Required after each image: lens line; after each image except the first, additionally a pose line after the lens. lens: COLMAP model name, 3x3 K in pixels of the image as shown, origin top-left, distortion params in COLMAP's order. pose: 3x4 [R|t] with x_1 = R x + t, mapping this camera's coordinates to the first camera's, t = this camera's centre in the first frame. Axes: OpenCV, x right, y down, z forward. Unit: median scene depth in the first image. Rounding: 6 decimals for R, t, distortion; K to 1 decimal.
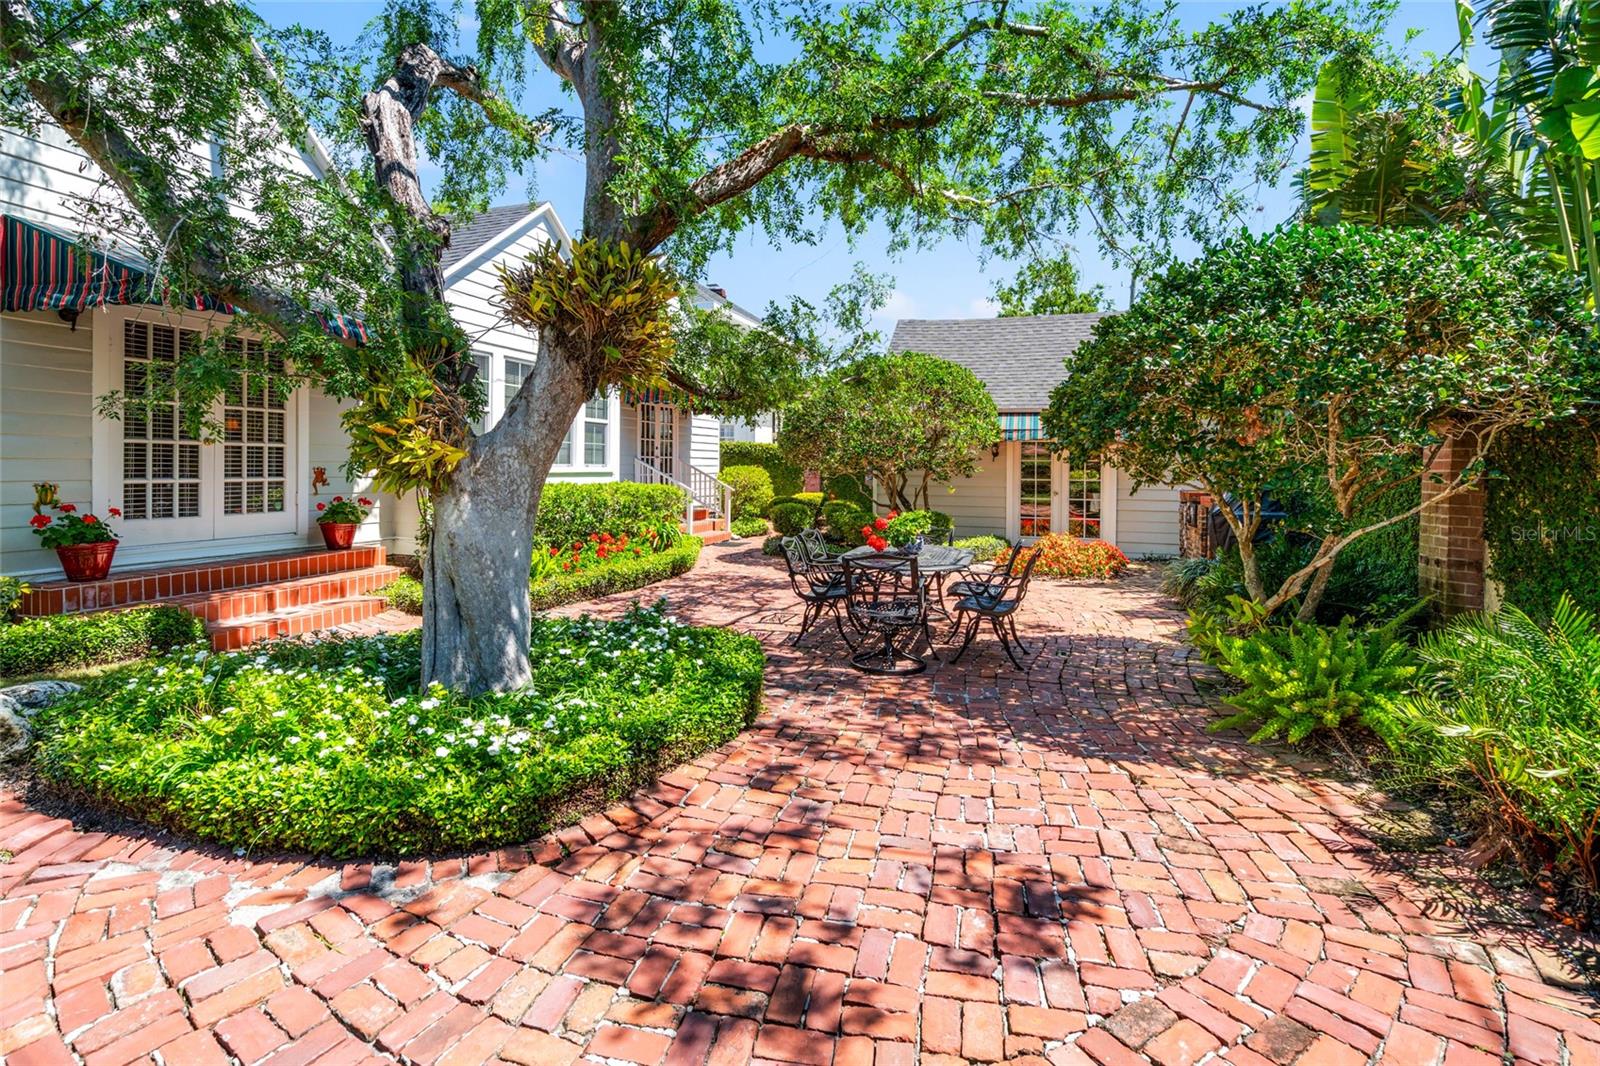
lens RADIAL K [[733.6, 0, 806.1], [0, 733.6, 473.8], [0, 0, 1]] dist [-0.005773, 0.000979]
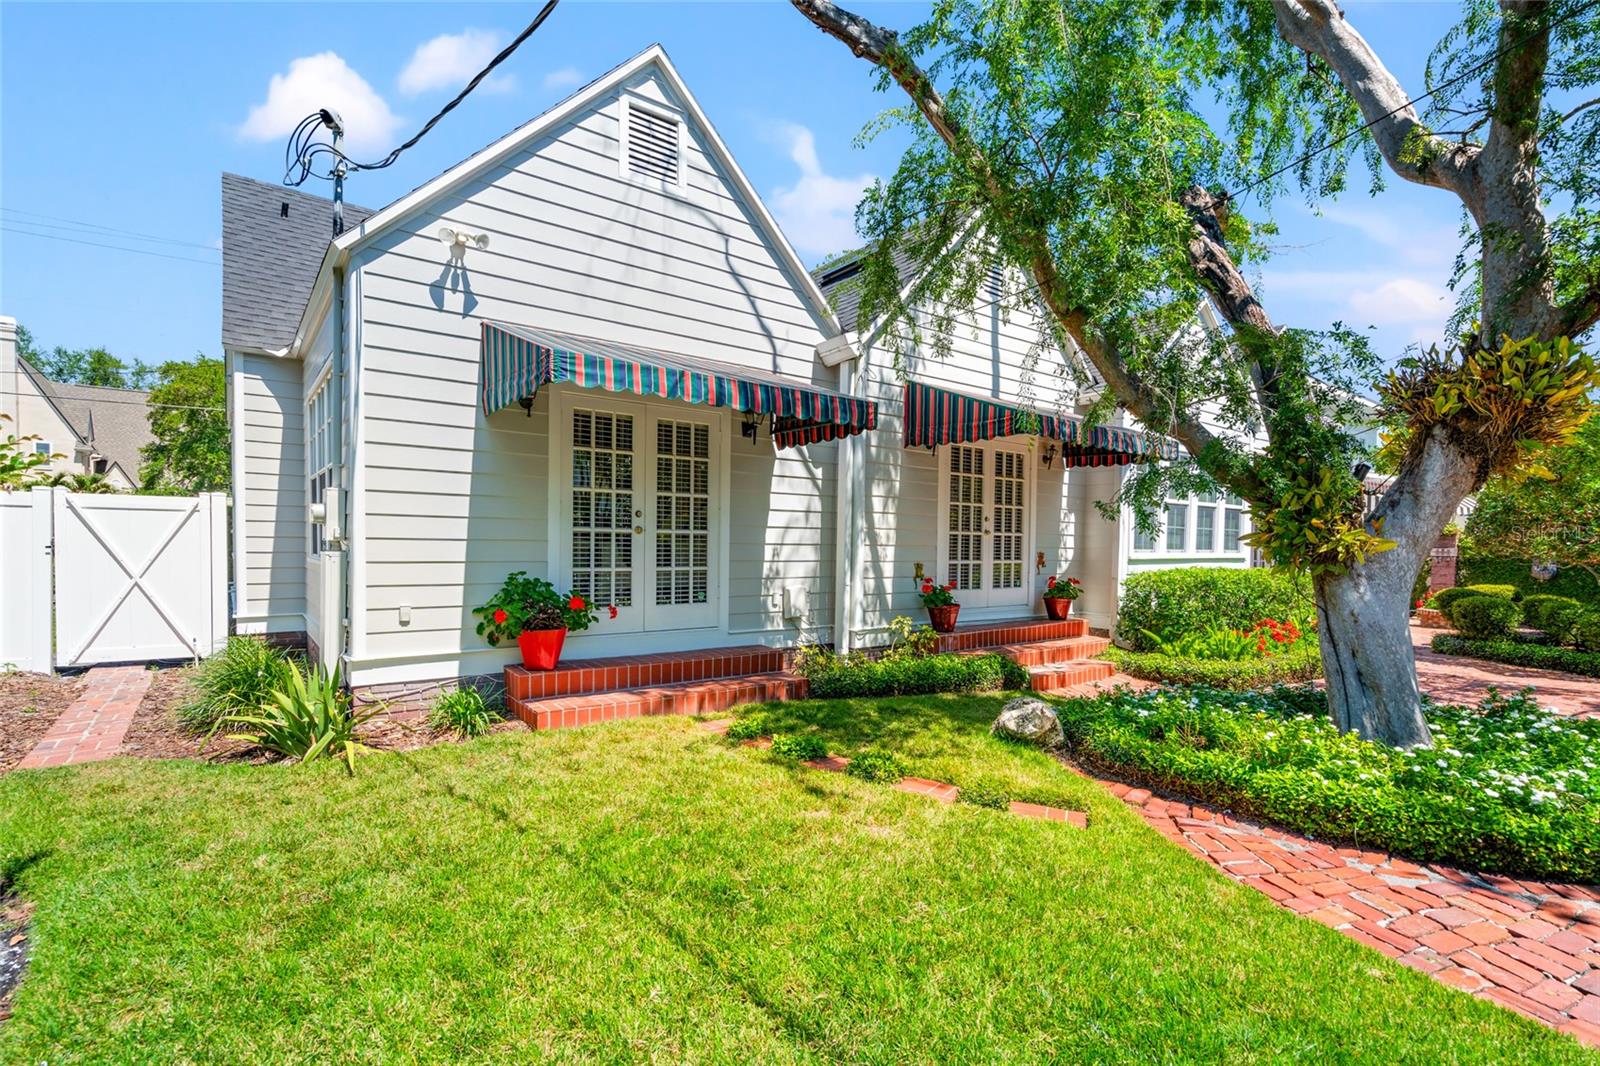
lens RADIAL K [[733.6, 0, 799.9], [0, 733.6, 575.7], [0, 0, 1]] dist [-0.005773, 0.000979]
pose [[0.825672, 0.024913, -0.563600, -0.375914], [-0.011383, 0.999557, 0.027508, 0.001135], [0.564036, -0.016297, 0.825589, -0.308858]]
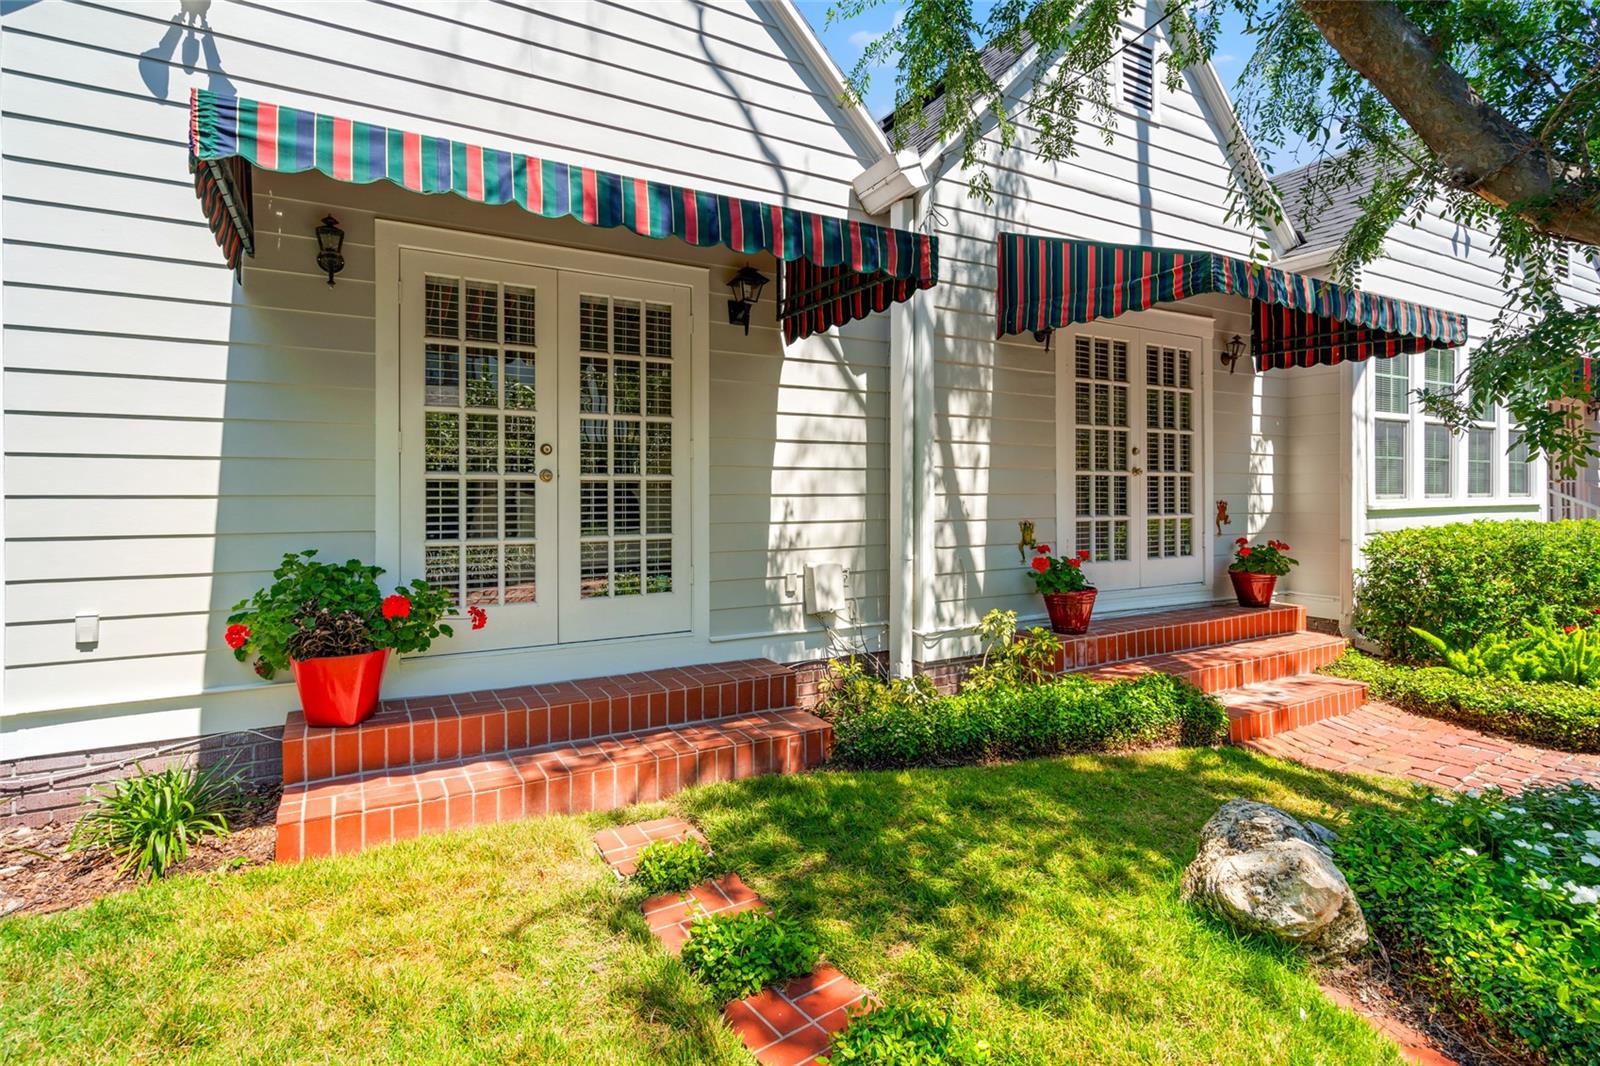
lens RADIAL K [[776.7, 0, 812.5], [0, 776.7, 498.0], [0, 0, 1]] dist [0.000859, -0.001738]
pose [[0.751405, -0.008015, -0.659793, -0.547548], [0.002324, 0.999952, -0.009500, -0.006731], [0.659837, 0.005605, 0.751387, 0.083834]]
